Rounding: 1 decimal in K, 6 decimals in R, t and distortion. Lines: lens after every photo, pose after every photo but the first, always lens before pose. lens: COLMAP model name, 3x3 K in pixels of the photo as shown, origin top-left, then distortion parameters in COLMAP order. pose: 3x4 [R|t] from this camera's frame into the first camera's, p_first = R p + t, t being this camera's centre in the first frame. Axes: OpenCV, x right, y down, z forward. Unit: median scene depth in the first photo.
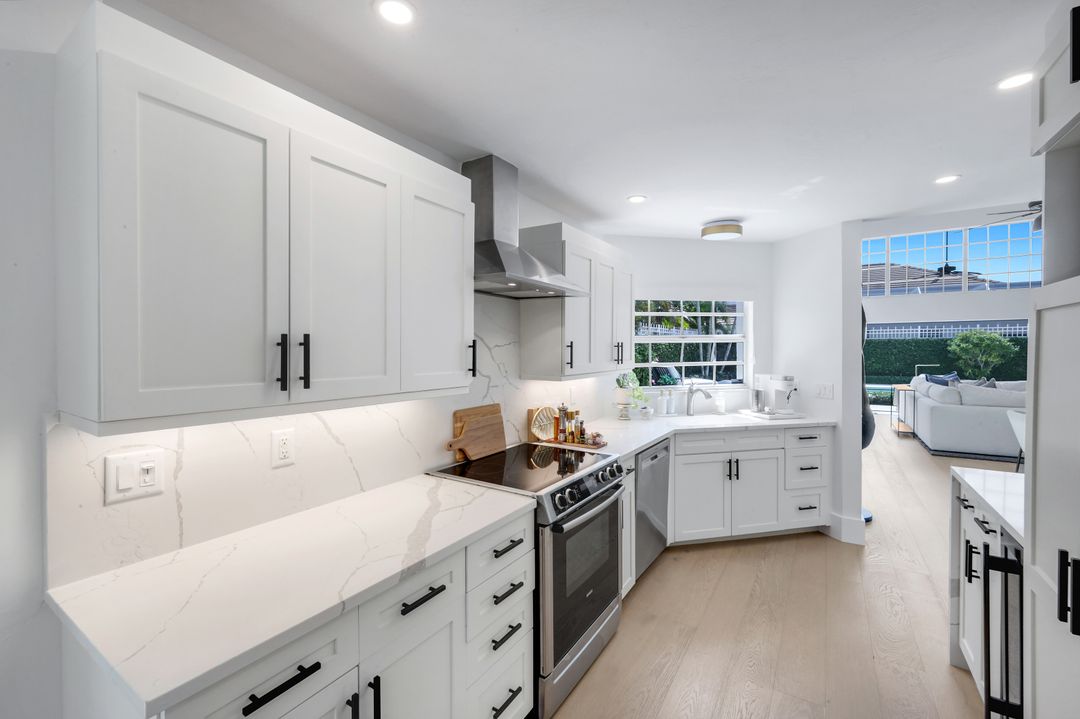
lens RADIAL K [[449.4, 0, 543.8], [0, 449.4, 353.4], [0, 0, 1]] dist [-0.000791, 0.000099]
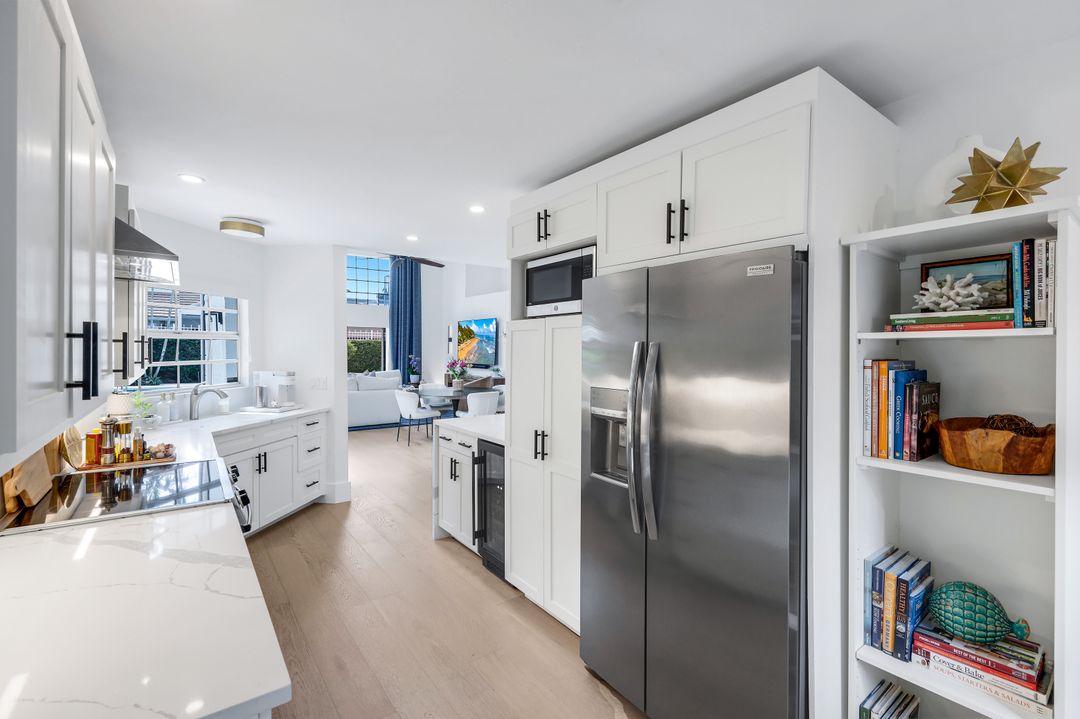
lens RADIAL K [[449.4, 0, 543.8], [0, 449.4, 353.4], [0, 0, 1]] dist [-0.000791, 0.000099]
pose [[0.369478, -0.004238, 0.929230, -0.293012], [0.000992, 0.999991, 0.004166, 0.001988], [-0.929239, -0.000617, 0.369478, 0.014081]]
